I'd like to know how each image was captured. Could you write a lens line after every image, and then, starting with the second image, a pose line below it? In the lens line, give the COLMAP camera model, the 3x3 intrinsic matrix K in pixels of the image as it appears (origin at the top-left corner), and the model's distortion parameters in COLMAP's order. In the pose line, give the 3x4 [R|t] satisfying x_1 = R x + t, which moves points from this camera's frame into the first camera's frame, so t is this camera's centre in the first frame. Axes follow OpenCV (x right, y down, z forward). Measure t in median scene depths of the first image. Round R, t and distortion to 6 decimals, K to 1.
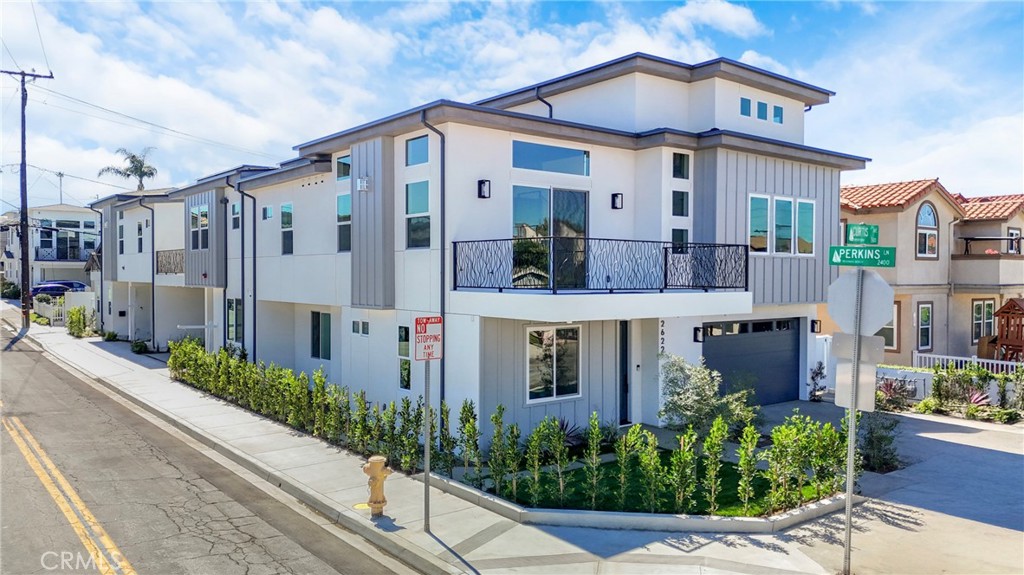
lens RADIAL K [[756.3, 0, 497.0], [0, 756.3, 286.9], [0, 0, 1]] dist [0.042684, -0.004720]
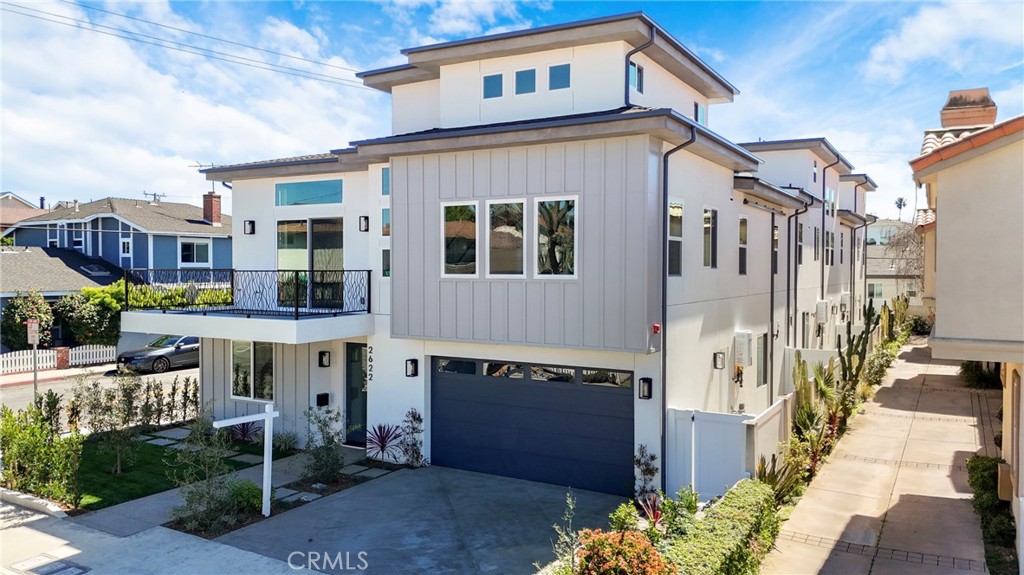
lens RADIAL K [[756.3, 0, 497.0], [0, 756.3, 286.9], [0, 0, 1]] dist [0.042684, -0.004720]
pose [[0.363802, 0.020630, -0.931248, 1.151625], [-0.016224, 0.999743, 0.015809, -0.048387], [0.931335, 0.009357, 0.364044, 0.793325]]
